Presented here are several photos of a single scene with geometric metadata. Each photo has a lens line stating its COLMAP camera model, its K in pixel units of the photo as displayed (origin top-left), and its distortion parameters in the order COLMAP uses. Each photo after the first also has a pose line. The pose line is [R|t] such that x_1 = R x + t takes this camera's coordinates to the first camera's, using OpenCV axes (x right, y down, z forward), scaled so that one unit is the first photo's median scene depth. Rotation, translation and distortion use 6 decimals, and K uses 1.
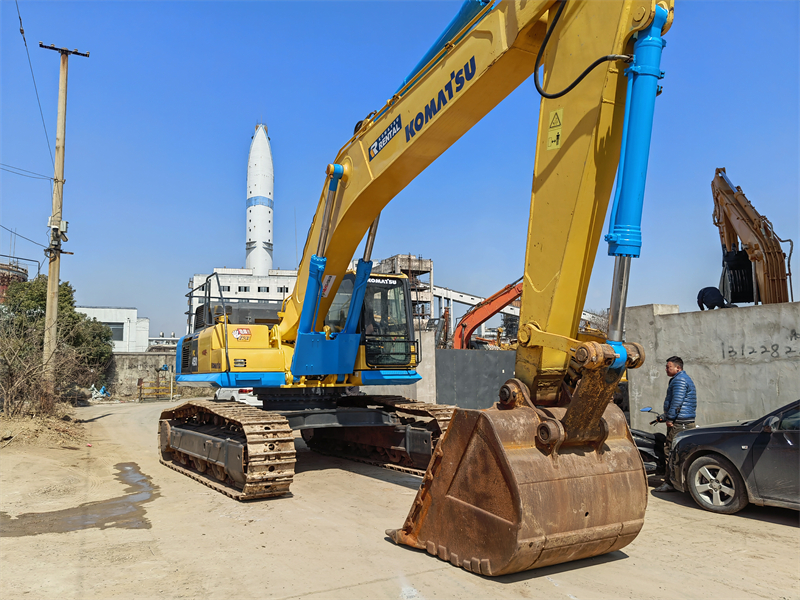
lens RADIAL K [[630.9, 0, 401.2], [0, 630.9, 300.3], [0, 0, 1]] dist [0.057066, -0.060319]
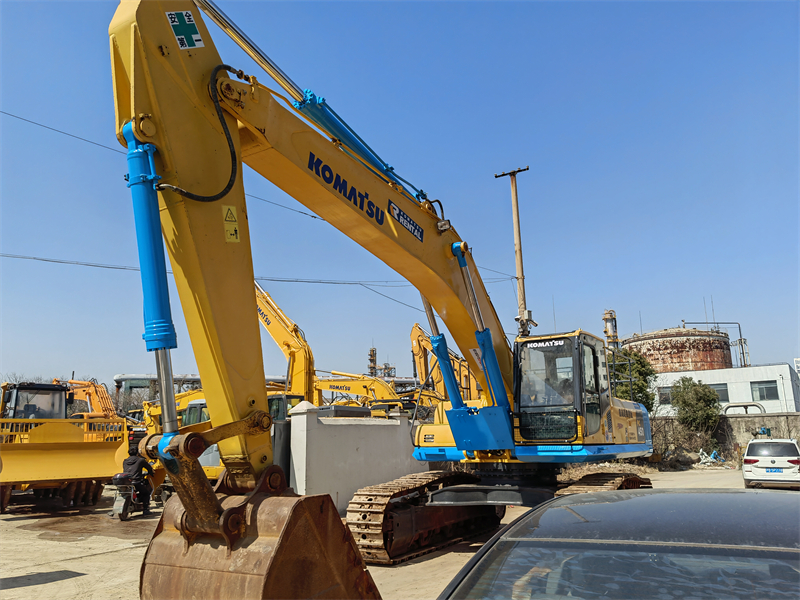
lens RADIAL K [[630.9, 0, 401.2], [0, 630.9, 300.3], [0, 0, 1]] dist [0.057066, -0.060319]
pose [[0.491295, -0.189870, -0.850046, 0.675642], [0.111227, 0.981637, -0.154978, 0.026522], [0.863862, -0.018408, 0.503392, 0.382453]]
